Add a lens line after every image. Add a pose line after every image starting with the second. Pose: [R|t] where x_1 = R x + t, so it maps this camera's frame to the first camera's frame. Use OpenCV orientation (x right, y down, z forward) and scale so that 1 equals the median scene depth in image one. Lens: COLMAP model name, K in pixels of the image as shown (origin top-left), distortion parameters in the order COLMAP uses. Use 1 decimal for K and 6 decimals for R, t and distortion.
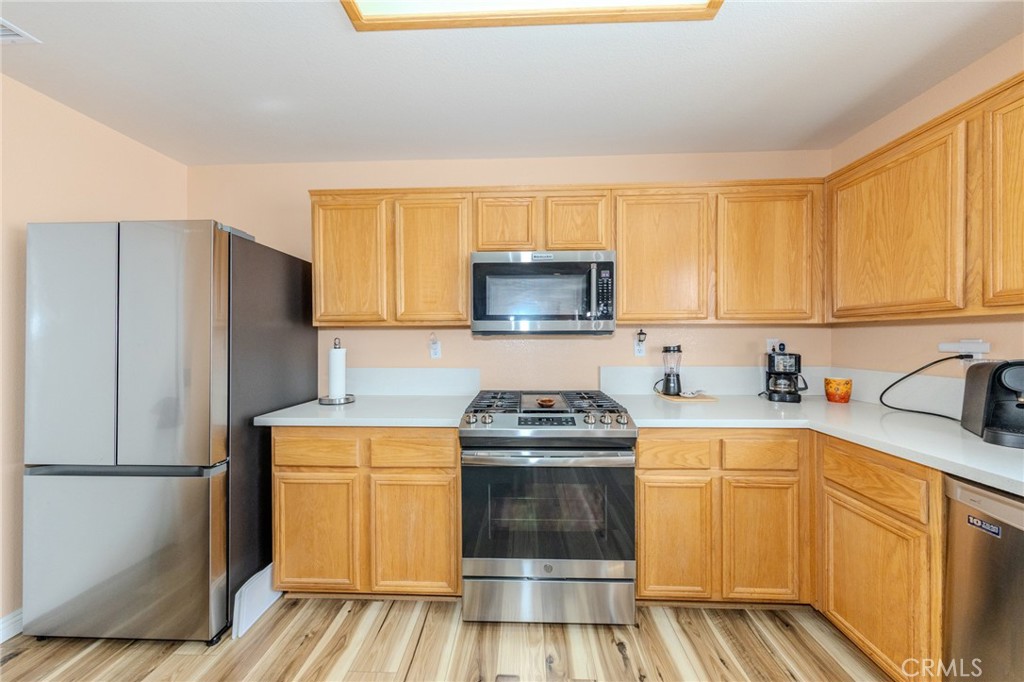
lens RADIAL K [[372.7, 0, 512.0], [0, 372.7, 341.0], [0, 0, 1]] dist [0.000657, 0.000031]
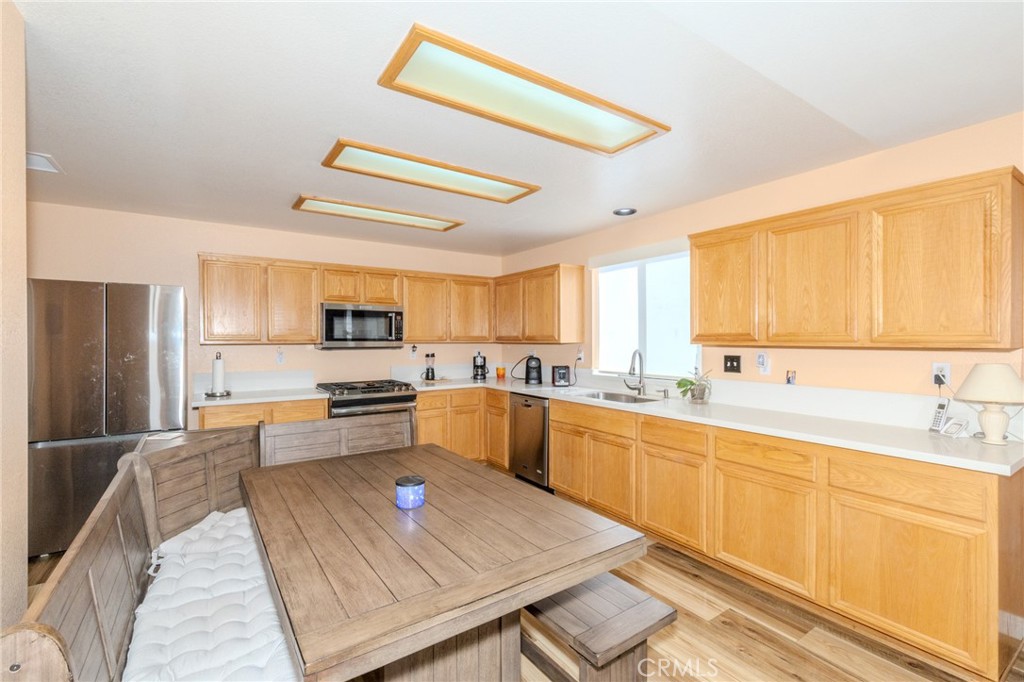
lens RADIAL K [[469.7, 0, 512.0], [0, 469.7, 341.0], [0, 0, 1]] dist [0.001712, 0.000118]
pose [[0.830640, -0.002636, 0.556804, -0.599841], [0.004238, 0.999990, -0.001588, -0.048871], [-0.556794, 0.003679, 0.830643, -1.314658]]
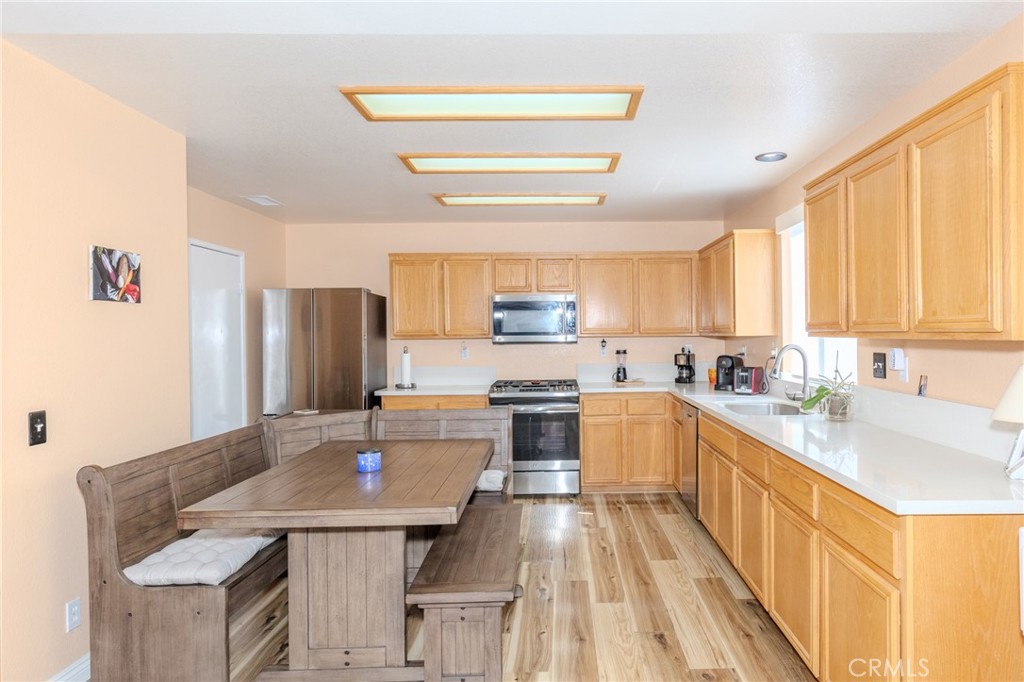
lens RADIAL K [[662.9, 0, 513.9], [0, 662.9, 335.0], [0, 0, 1]] dist [-0.002180, -0.000660]
pose [[0.999448, -0.008600, -0.032085, 0.082408], [0.008425, 0.999949, -0.005600, -0.039932], [0.032131, 0.005327, 0.999469, -1.944502]]
